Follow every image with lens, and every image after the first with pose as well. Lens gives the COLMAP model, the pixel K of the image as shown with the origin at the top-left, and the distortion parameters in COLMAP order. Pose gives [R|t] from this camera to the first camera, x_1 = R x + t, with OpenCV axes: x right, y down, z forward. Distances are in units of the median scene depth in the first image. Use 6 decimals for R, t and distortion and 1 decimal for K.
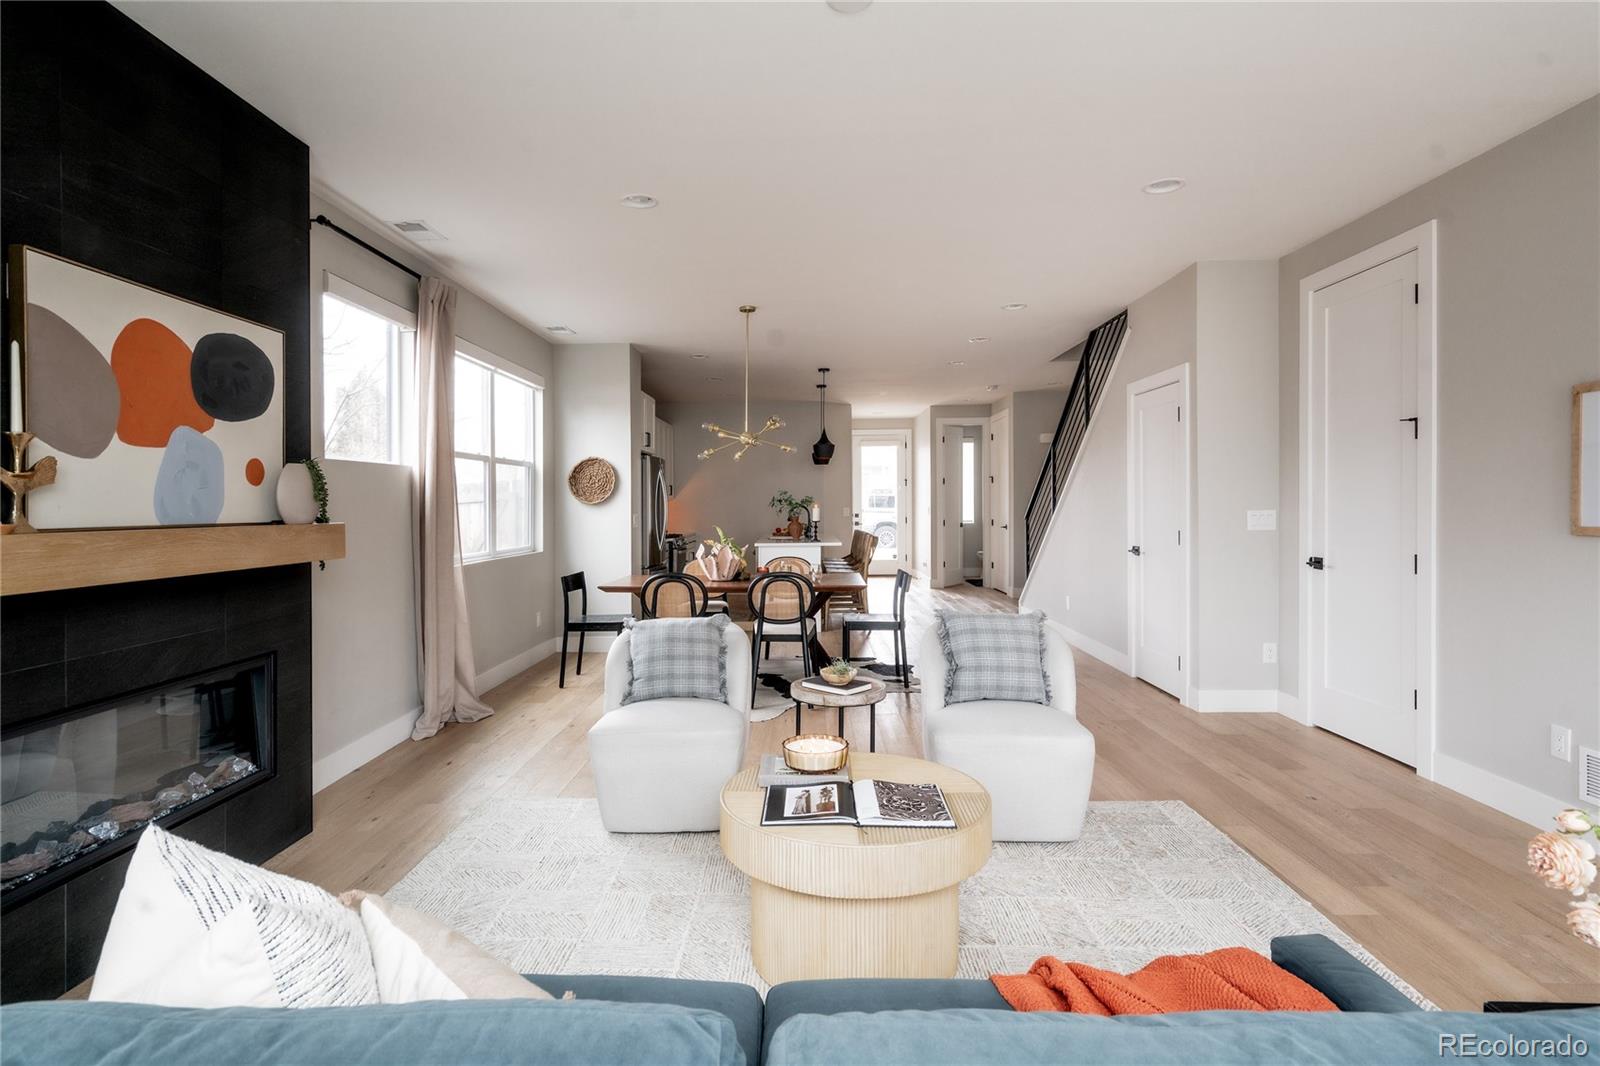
lens RADIAL K [[815.1, 0, 793.6], [0, 815.1, 505.2], [0, 0, 1]] dist [0.001206, 0.000056]
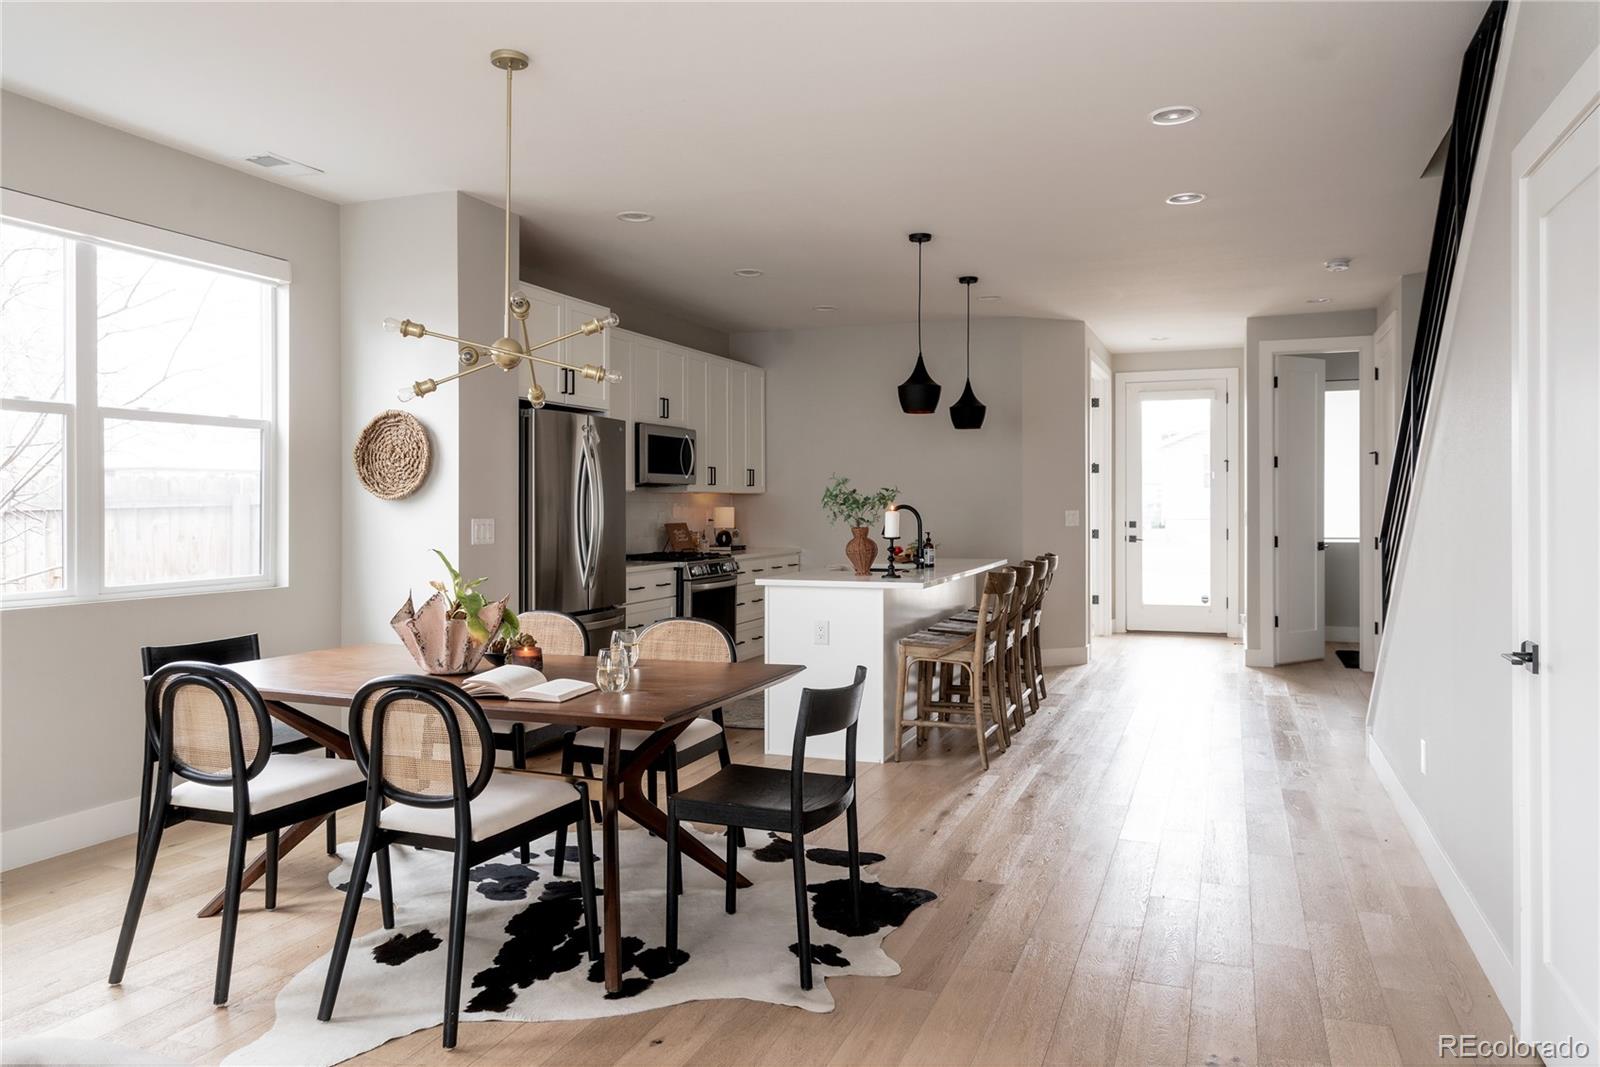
lens RADIAL K [[1111.0, 0, 806.4], [0, 1111.0, 499.2], [0, 0, 1]] dist [0.013222, 0.001940]
pose [[0.942970, 0.007938, -0.332784, 0.296800], [-0.009042, 0.999958, -0.001770, -0.003037], [0.332756, 0.004678, 0.943001, 0.487797]]
